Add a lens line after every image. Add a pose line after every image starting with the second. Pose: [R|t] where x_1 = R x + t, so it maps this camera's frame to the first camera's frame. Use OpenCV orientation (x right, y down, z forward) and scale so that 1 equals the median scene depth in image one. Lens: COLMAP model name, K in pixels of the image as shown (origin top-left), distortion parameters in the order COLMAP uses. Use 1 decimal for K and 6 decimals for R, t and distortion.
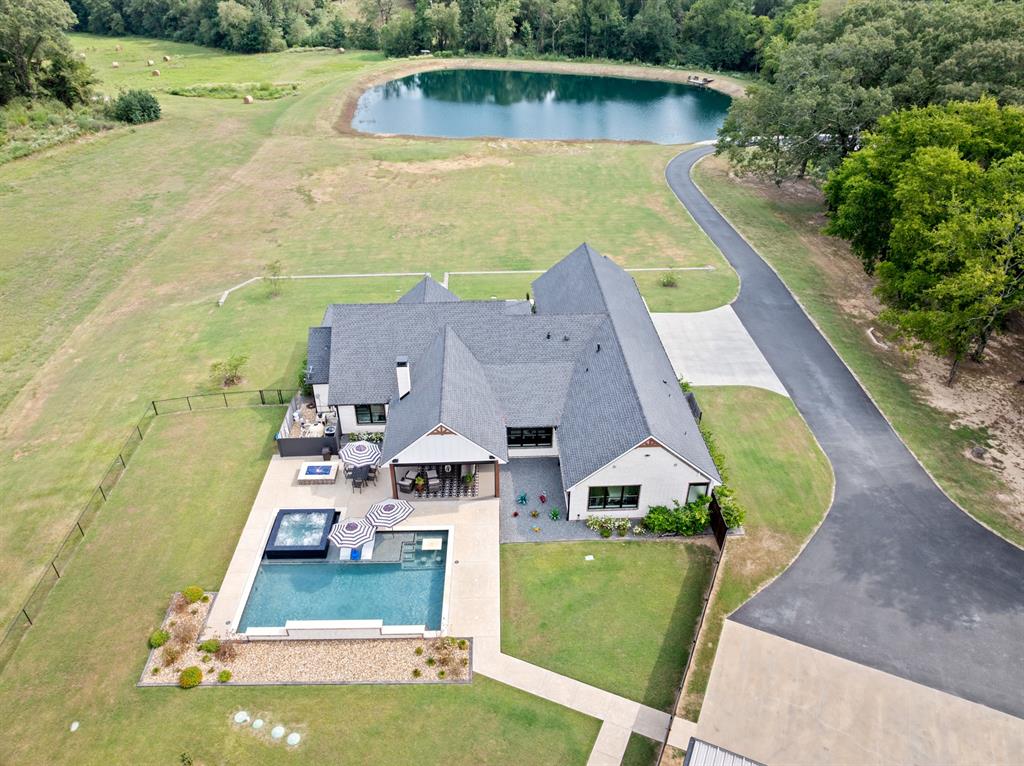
lens RADIAL K [[729.4, 0, 512.0], [0, 729.4, 383.0], [0, 0, 1]] dist [-0.025460, -0.000278]
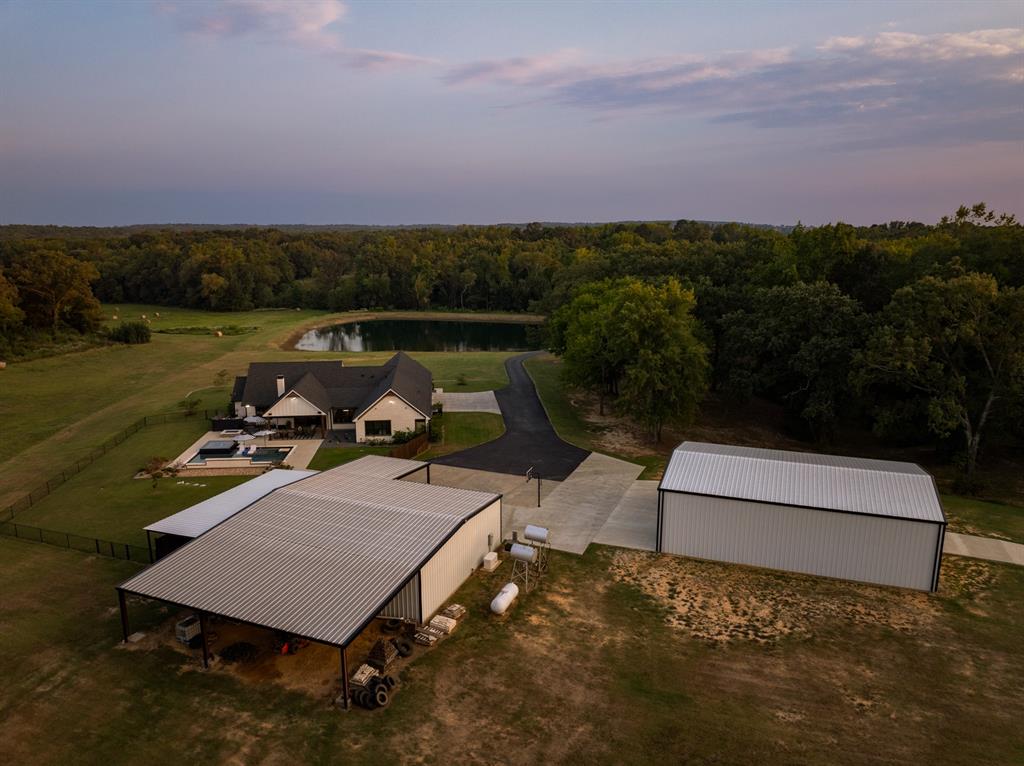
lens RADIAL K [[717.8, 0, 512.0], [0, 717.8, 383.0], [0, 0, 1]] dist [-0.002803, -0.054885]
pose [[0.998110, -0.017134, 0.059012, 0.088247], [0.036999, 0.934322, -0.354505, 0.169649], [-0.049062, 0.356018, 0.933190, -0.205542]]
